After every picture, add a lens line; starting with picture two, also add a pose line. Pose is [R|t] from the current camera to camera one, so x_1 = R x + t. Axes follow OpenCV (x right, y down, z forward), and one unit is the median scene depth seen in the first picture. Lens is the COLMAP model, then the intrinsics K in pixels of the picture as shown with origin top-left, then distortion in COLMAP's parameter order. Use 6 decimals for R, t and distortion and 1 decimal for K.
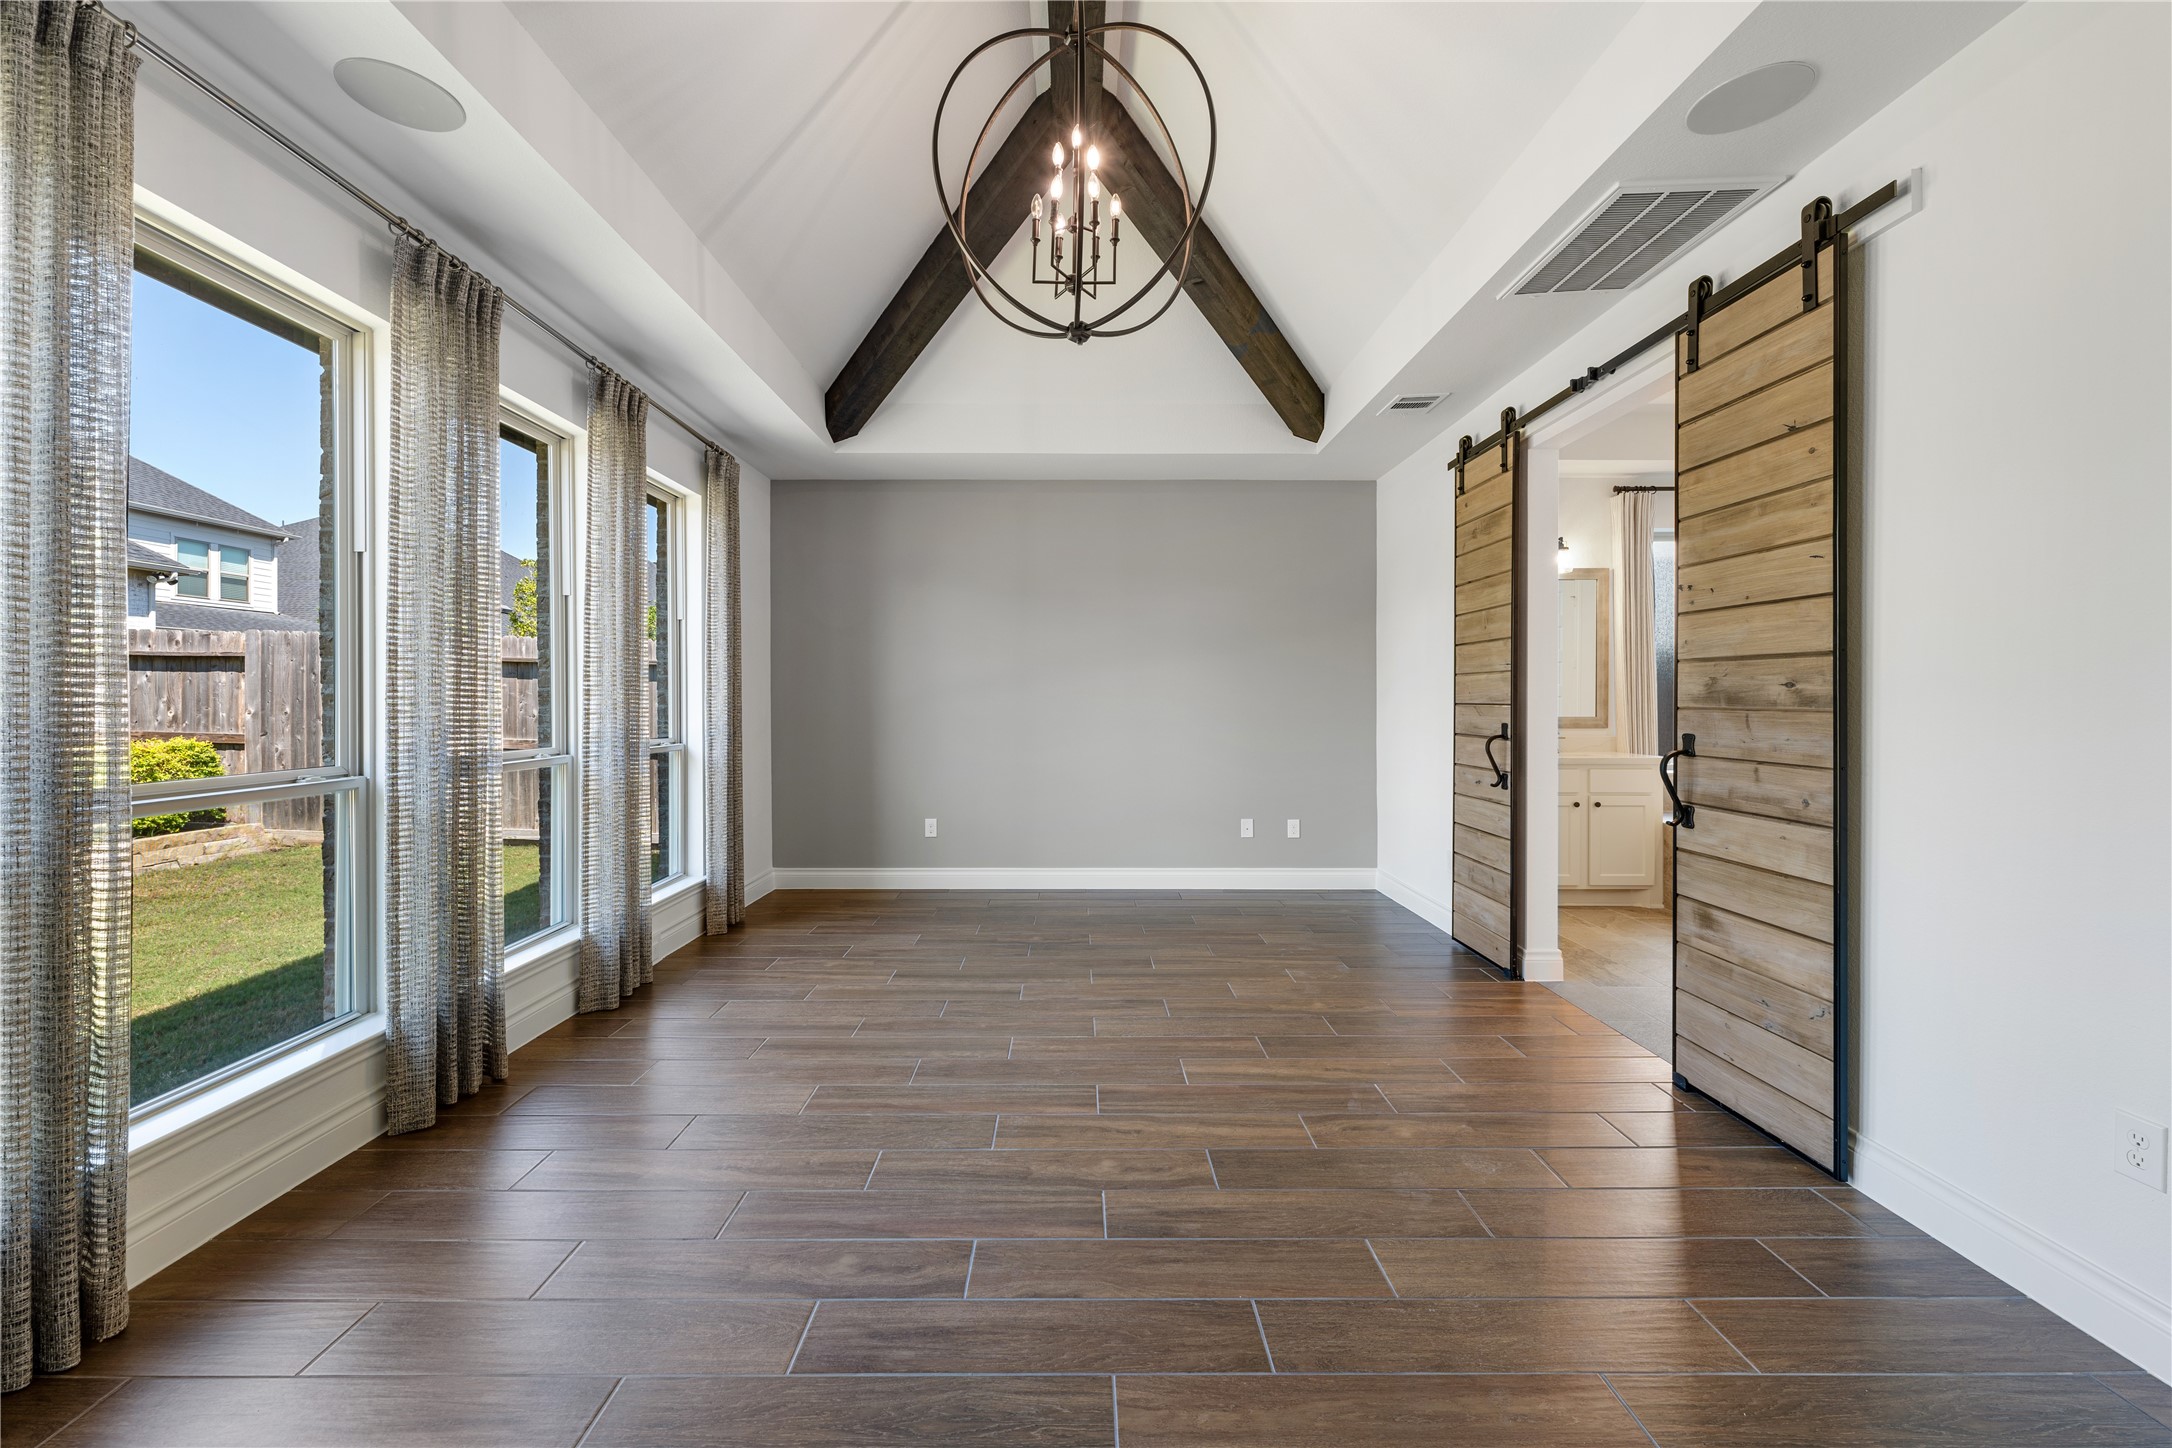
lens RADIAL K [[877.4, 0, 1077.2], [0, 877.4, 702.8], [0, 0, 1]] dist [-0.000483, 0.000193]
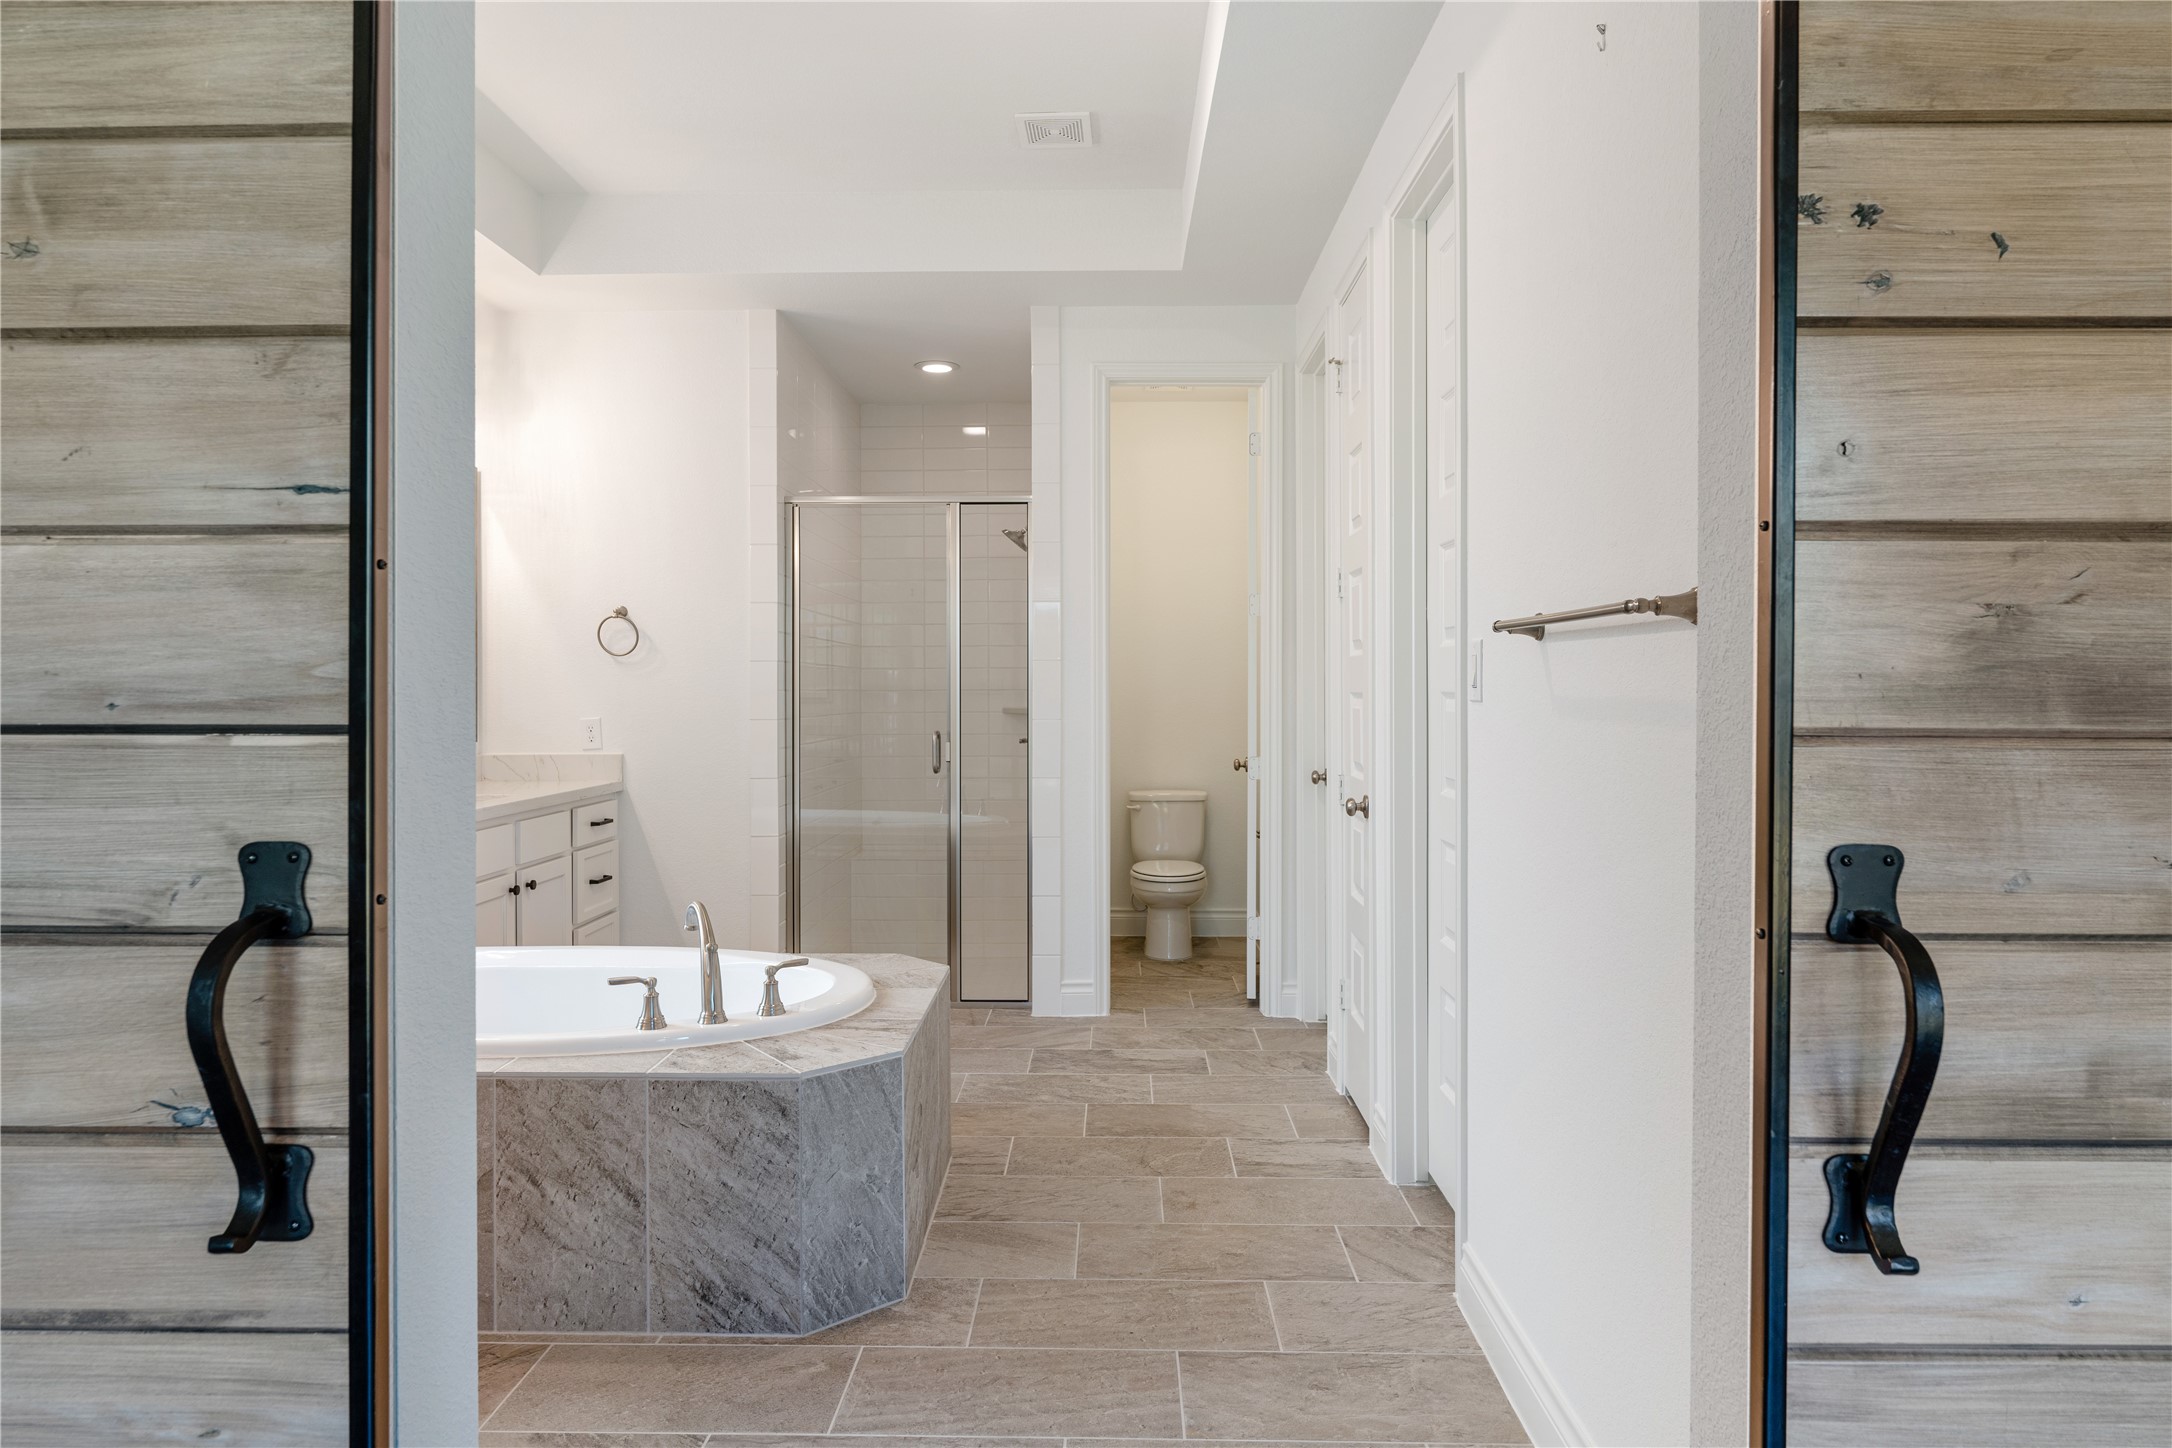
lens RADIAL K [[1284.3, 0, 1082.5], [0, 1284.3, 715.8], [0, 0, 1]] dist [-0.009616, -0.002034]
pose [[0.040146, -0.009896, 0.999145, 0.357506], [0.010698, 0.999898, 0.009473, -0.004916], [-0.999137, 0.010308, 0.040248, 1.210096]]
